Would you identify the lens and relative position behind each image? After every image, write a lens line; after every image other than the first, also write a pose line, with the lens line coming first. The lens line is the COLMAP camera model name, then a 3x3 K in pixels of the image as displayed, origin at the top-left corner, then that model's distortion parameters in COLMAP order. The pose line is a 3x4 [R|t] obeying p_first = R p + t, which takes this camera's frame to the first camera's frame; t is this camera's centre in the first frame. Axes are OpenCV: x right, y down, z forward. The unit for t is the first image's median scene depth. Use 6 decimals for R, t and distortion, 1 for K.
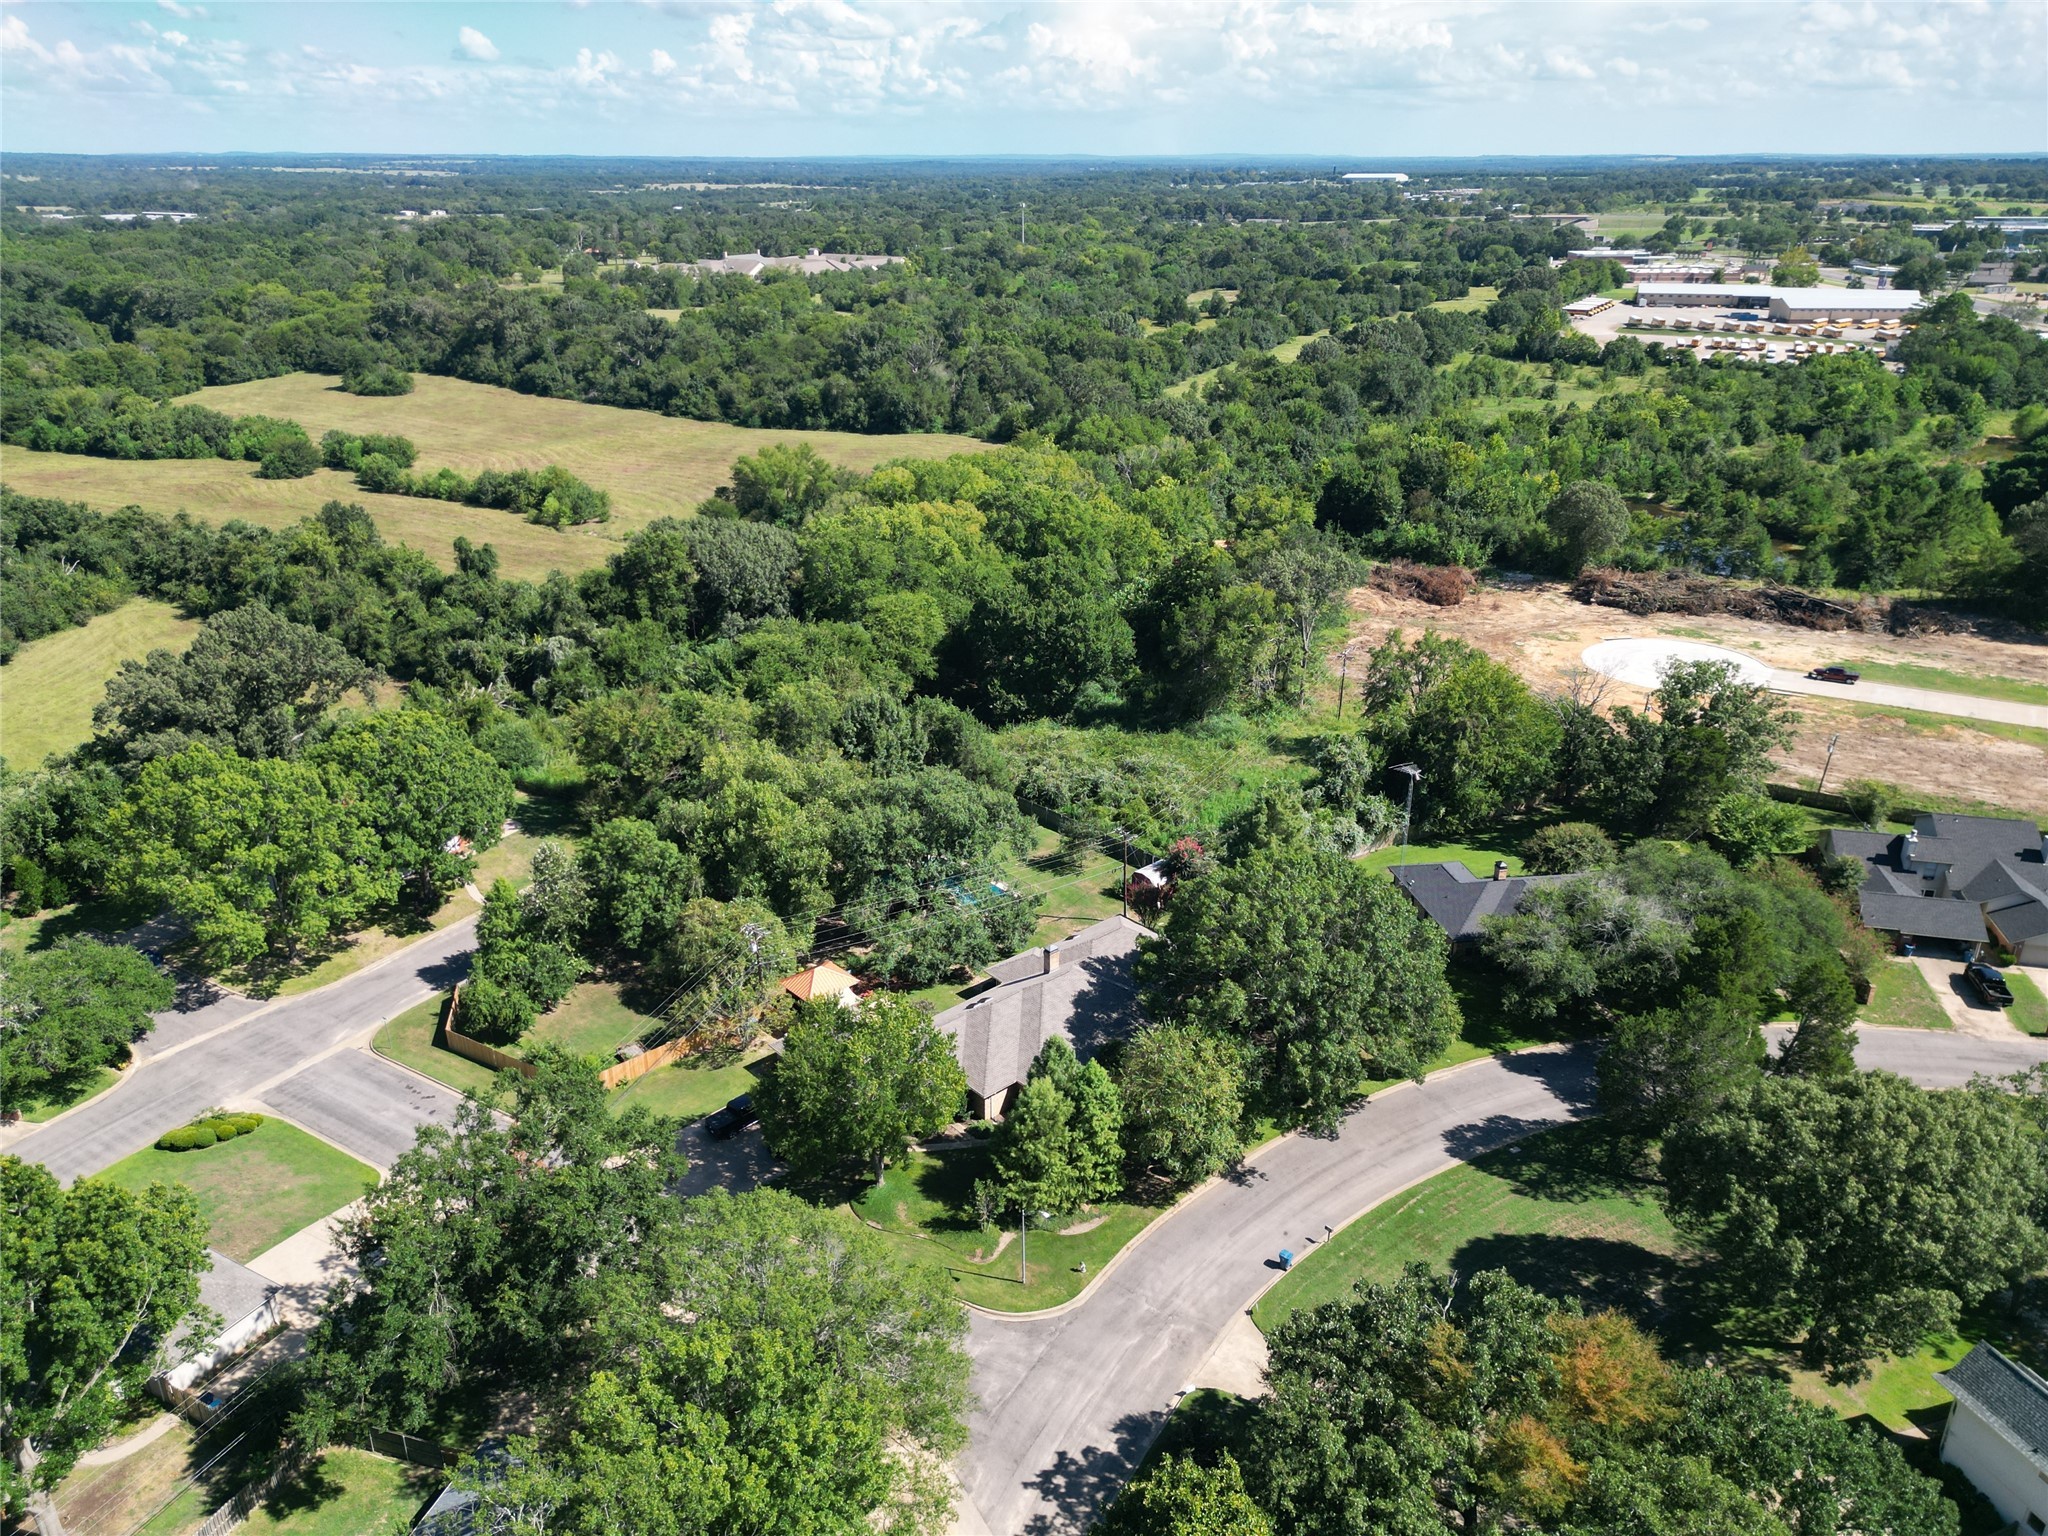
lens RADIAL K [[1434.3, 0, 1021.8], [0, 1434.3, 775.2], [0, 0, 1]] dist [0.079271, -0.075582]
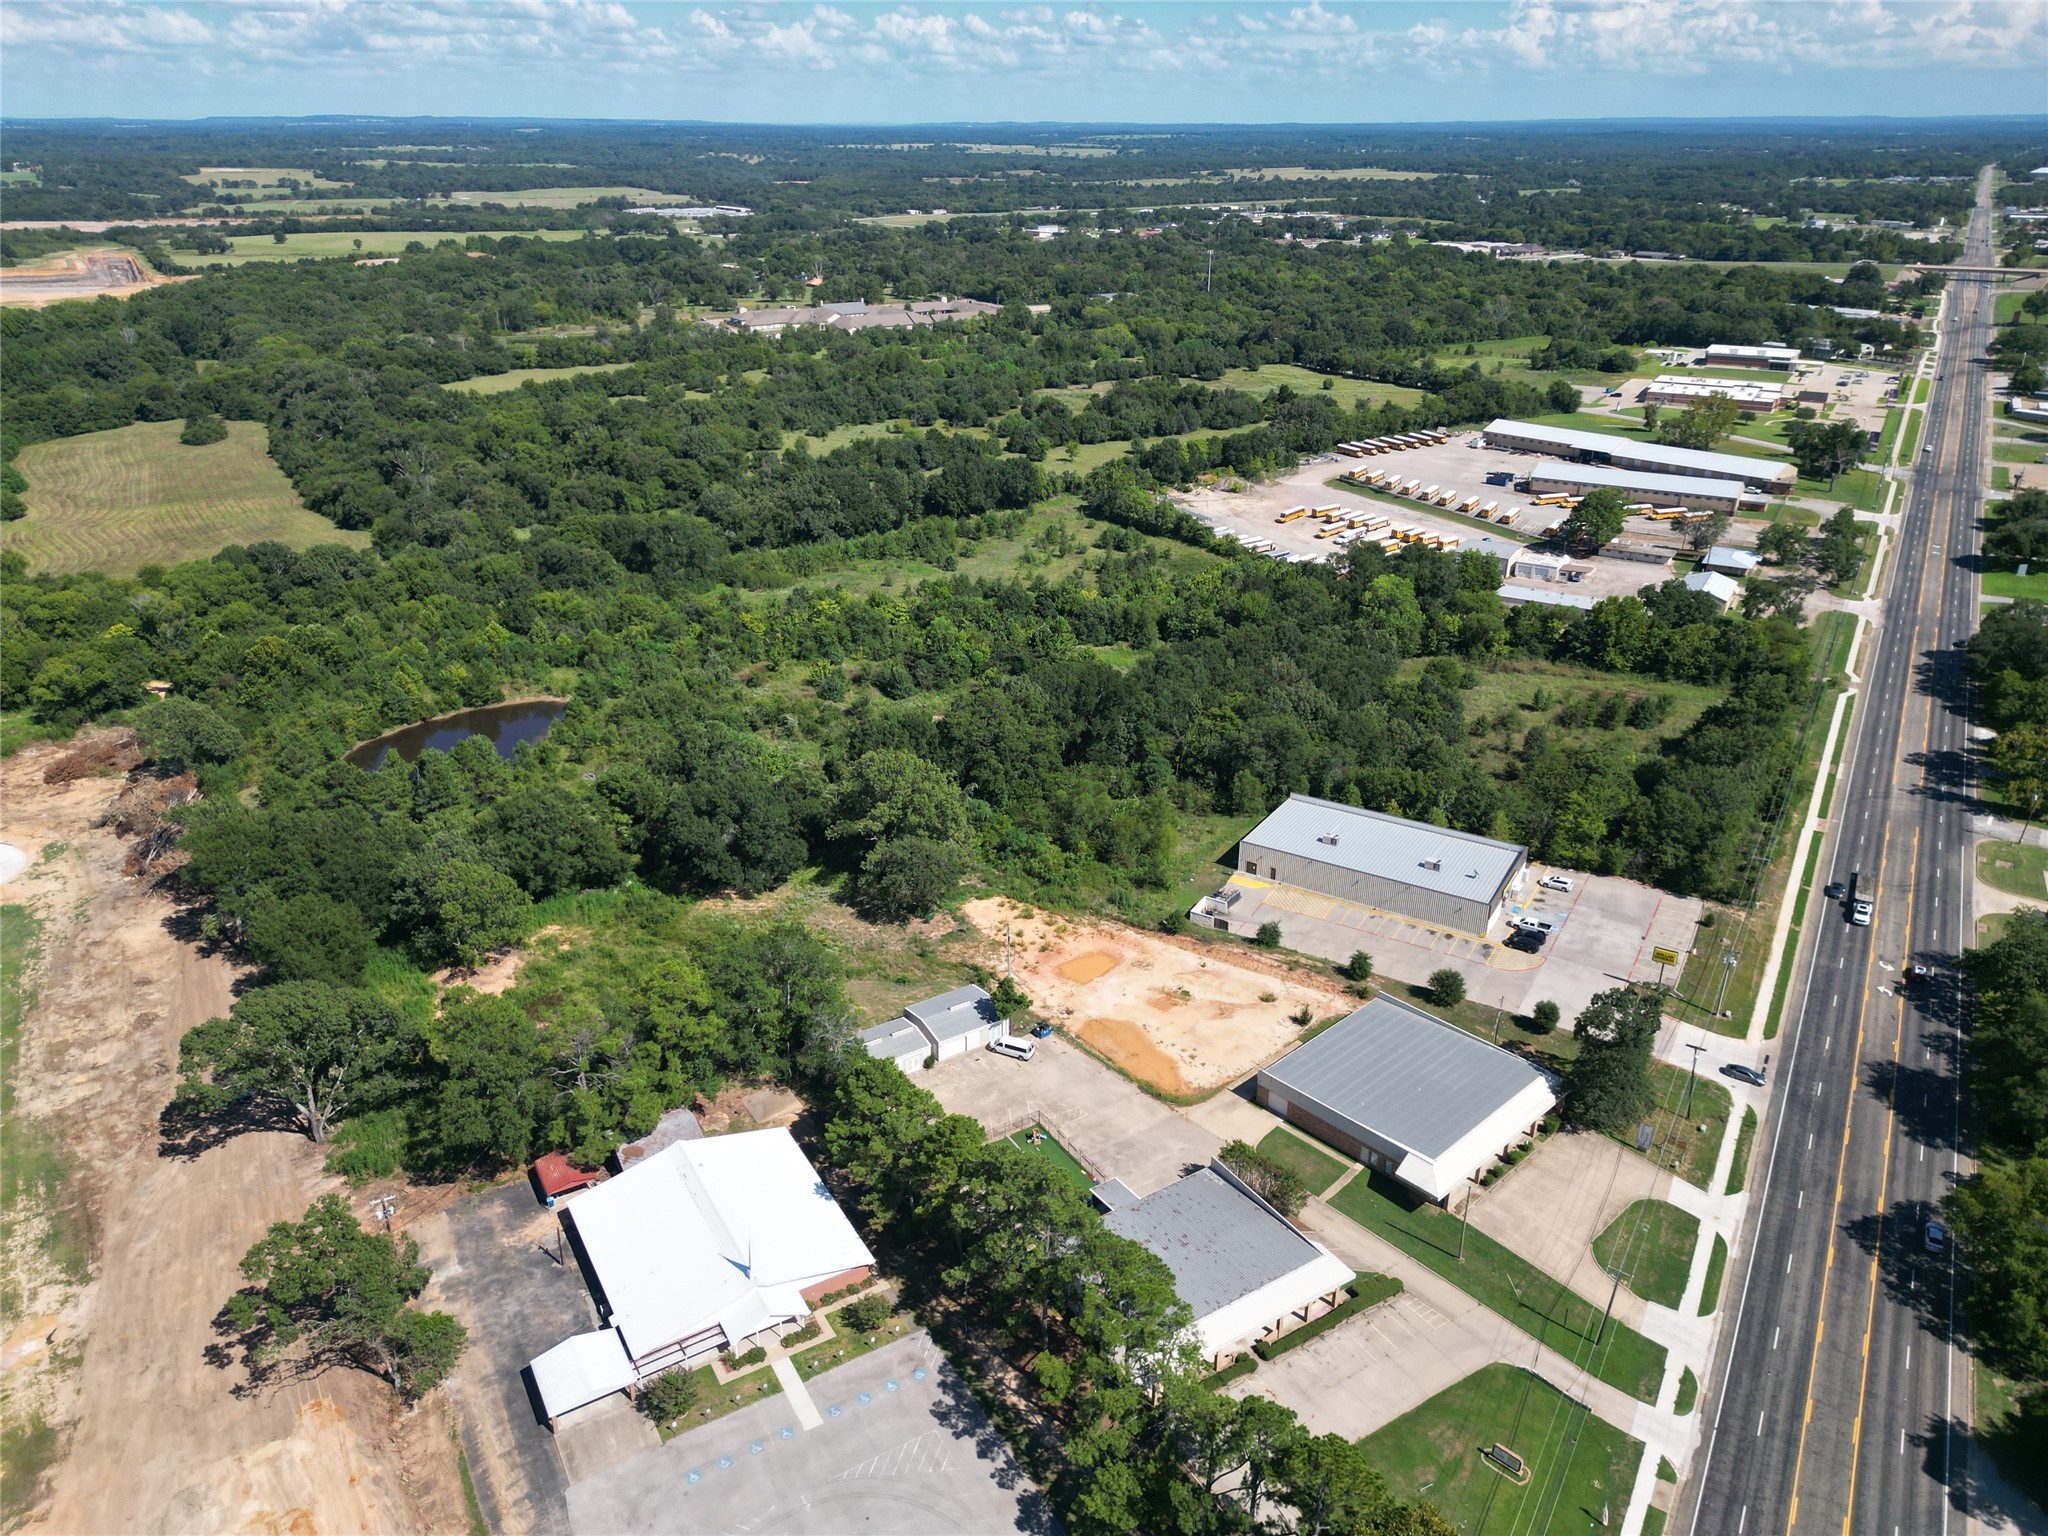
lens RADIAL K [[1434.3, 0, 1021.8], [0, 1434.3, 775.2], [0, 0, 1]] dist [0.079271, -0.075582]
pose [[0.892956, 0.188271, -0.408881, 0.861891], [-0.179131, 0.981937, 0.060933, -0.195801], [0.412967, 0.018833, 0.910551, 0.134969]]
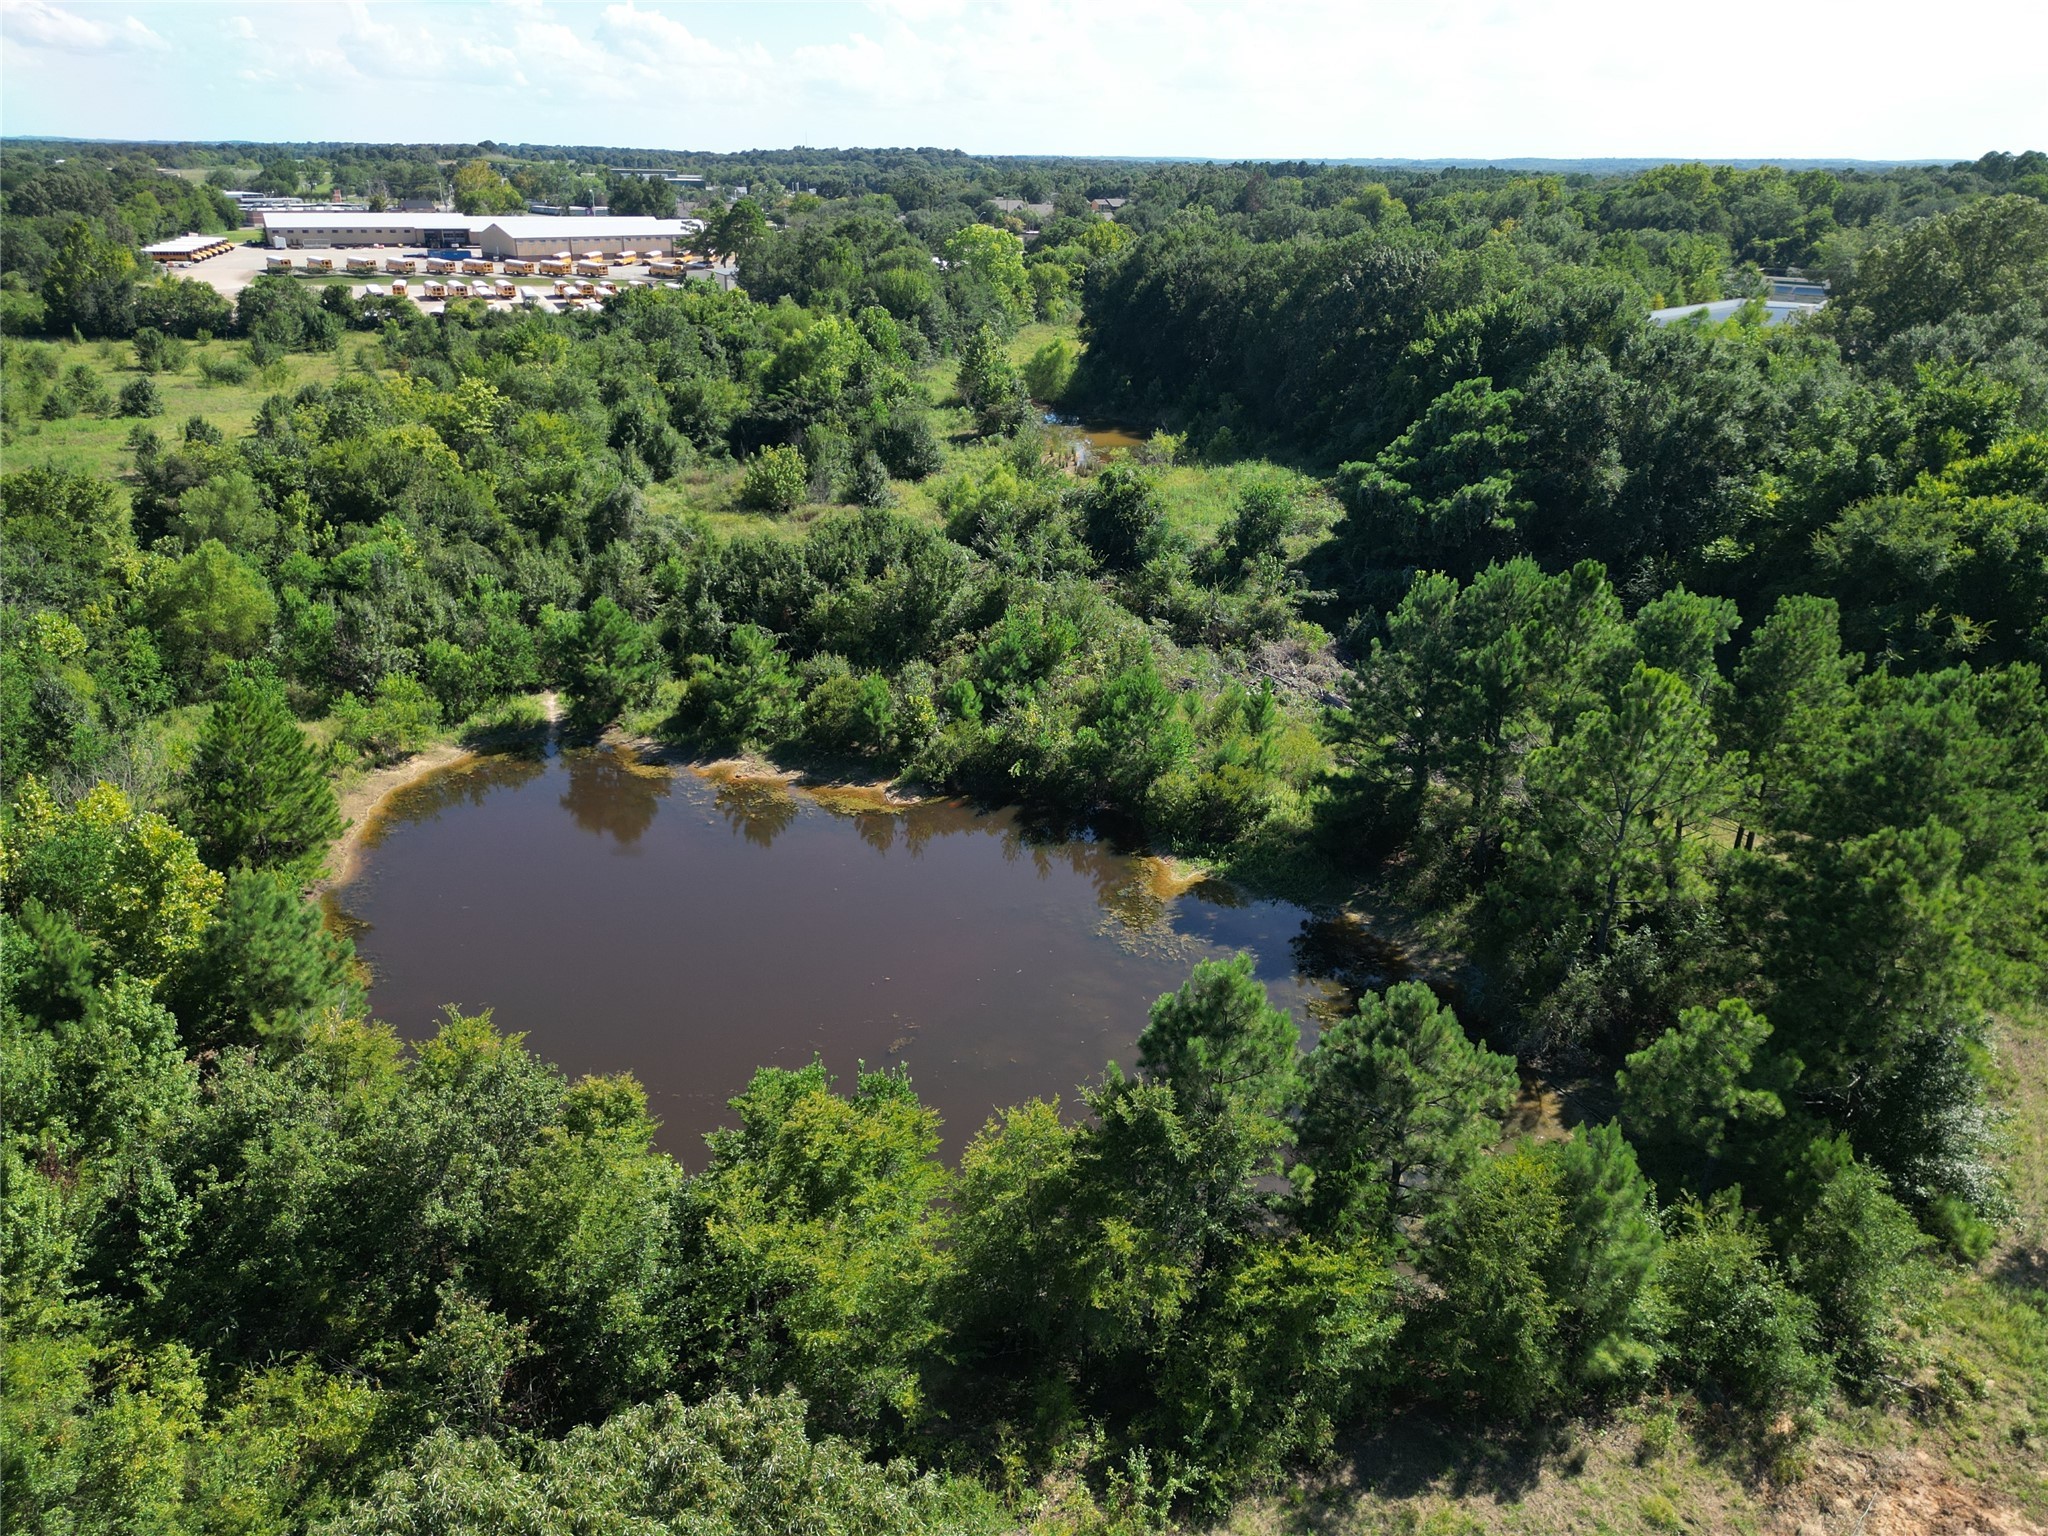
lens RADIAL K [[1434.3, 0, 1021.8], [0, 1434.3, 775.2], [0, 0, 1]] dist [0.079271, -0.075582]
pose [[0.667920, -0.287659, 0.686392, 0.217075], [0.284198, 0.950973, 0.121992, -0.142264], [-0.687833, 0.113590, 0.716926, 0.544469]]
